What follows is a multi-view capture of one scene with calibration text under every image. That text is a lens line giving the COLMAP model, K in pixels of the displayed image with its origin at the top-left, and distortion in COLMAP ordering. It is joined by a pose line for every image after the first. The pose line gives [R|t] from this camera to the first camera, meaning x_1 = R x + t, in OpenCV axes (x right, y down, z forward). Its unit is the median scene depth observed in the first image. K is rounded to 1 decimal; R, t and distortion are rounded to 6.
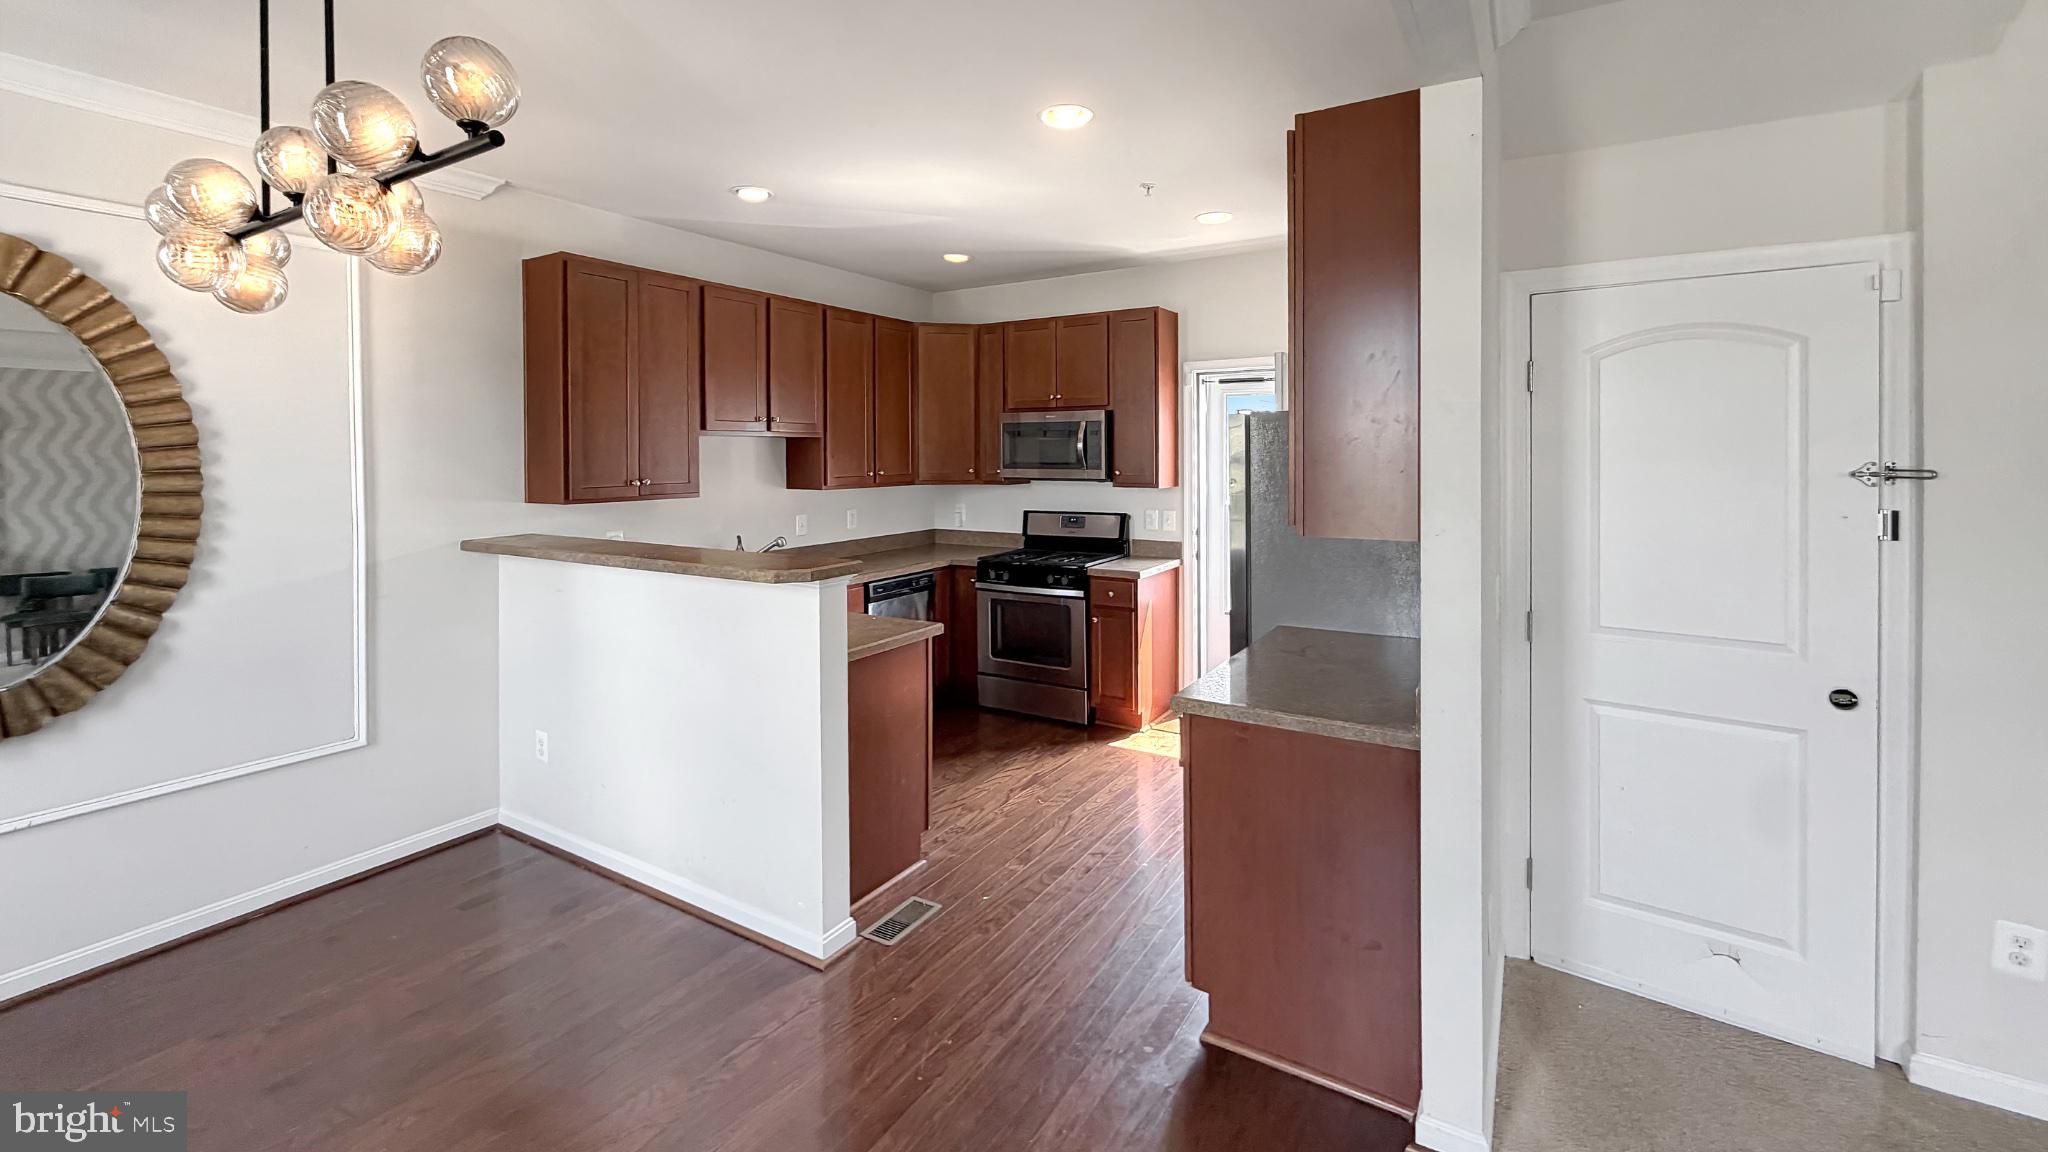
lens RADIAL K [[835.2, 0, 988.4], [0, 835.2, 465.9], [0, 0, 1]] dist [0.003889, -0.000933]
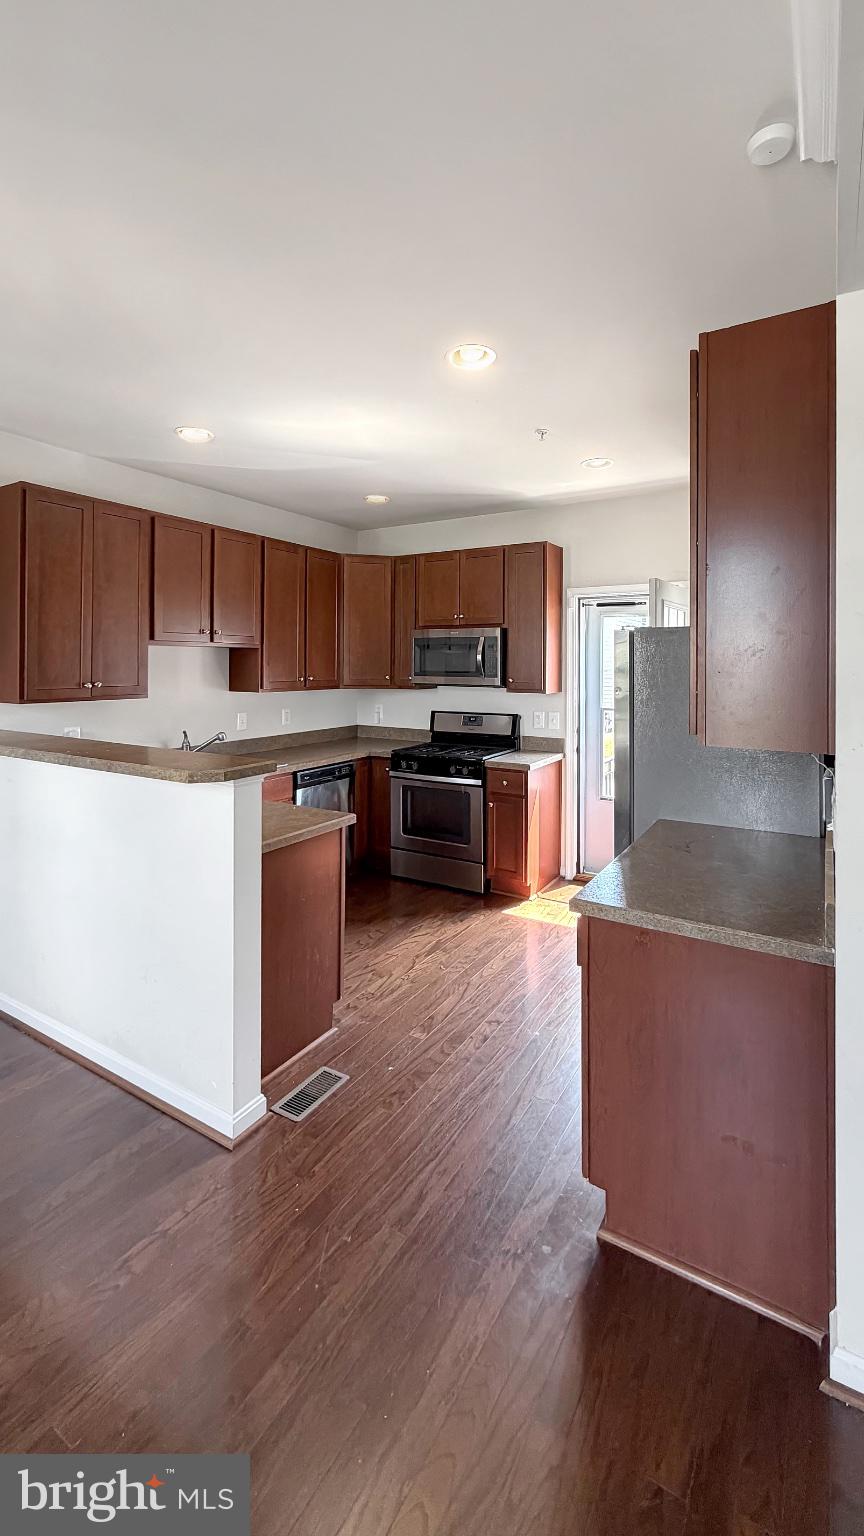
lens RADIAL K [[626.4, 0, 349.8], [0, 626.4, 672.7], [0, 0, 1]] dist [0.003889, -0.000933]
pose [[0.995888, 0.009750, -0.090072, 0.012560], [-0.009854, 0.999951, -0.000719, 0.000258], [0.090060, 0.001604, 0.995935, 0.174749]]
